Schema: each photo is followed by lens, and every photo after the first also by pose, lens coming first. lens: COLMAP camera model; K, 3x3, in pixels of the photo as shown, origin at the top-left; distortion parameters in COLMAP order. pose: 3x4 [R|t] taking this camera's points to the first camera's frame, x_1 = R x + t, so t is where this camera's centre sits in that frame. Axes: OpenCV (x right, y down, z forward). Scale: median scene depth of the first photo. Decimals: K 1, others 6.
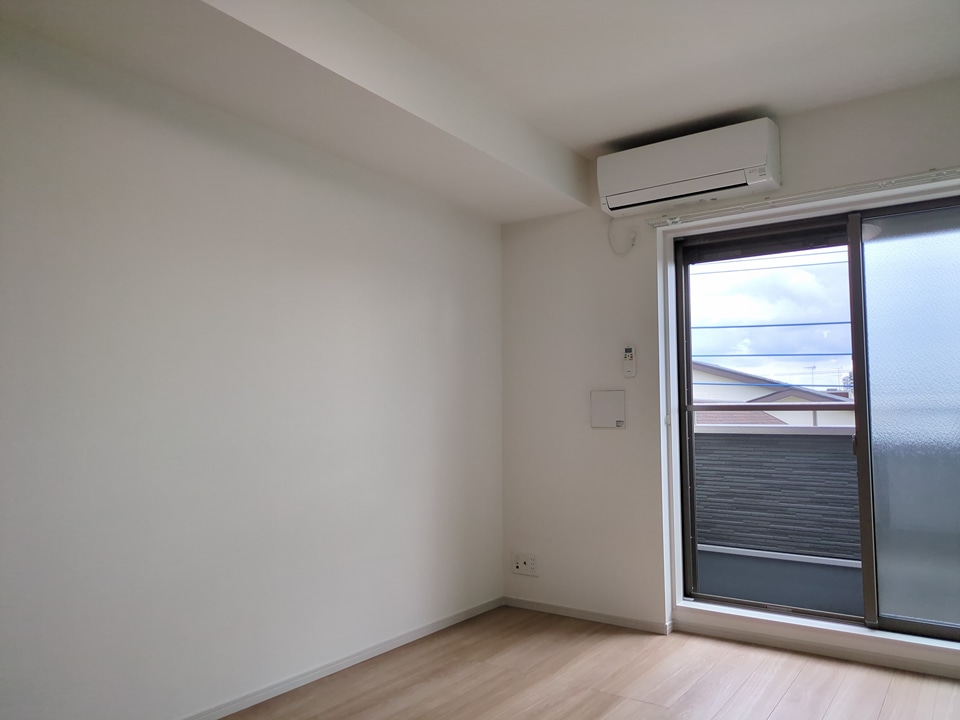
lens RADIAL K [[712.2, 0, 473.5], [0, 712.2, 361.7], [0, 0, 1]] dist [0.011123, 0.009236]
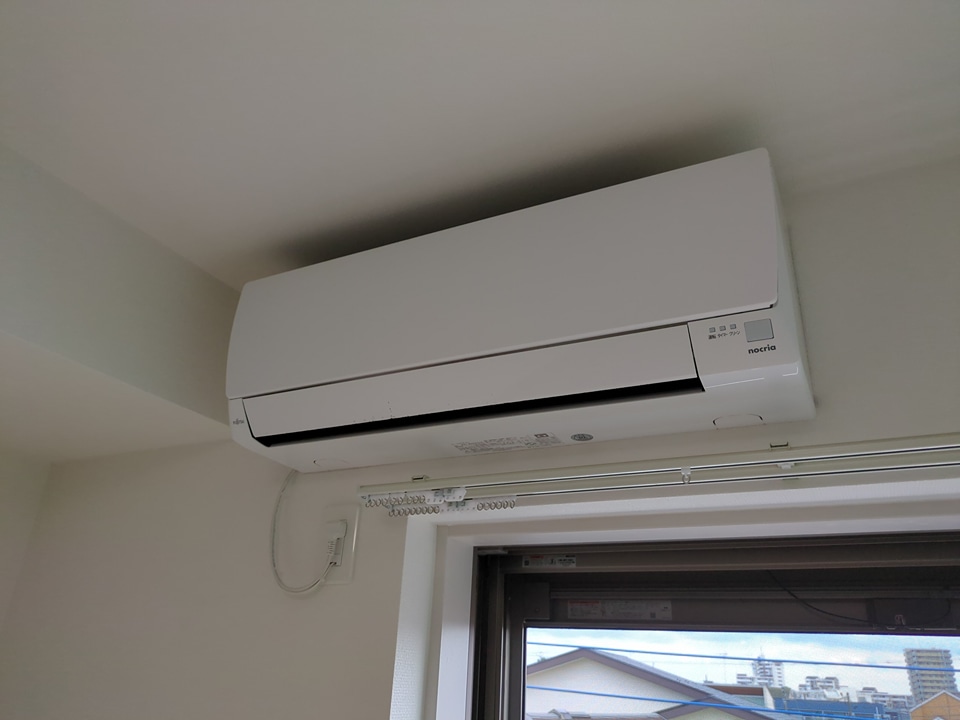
lens RADIAL K [[712.2, 0, 485.7], [0, 712.2, 360.6], [0, 0, 1]] dist [0.011123, 0.009236]
pose [[0.987463, 0.108765, 0.114399, 0.248983], [-0.062546, 0.935005, -0.349074, -0.145991], [-0.144931, 0.337543, 0.930086, 0.692435]]
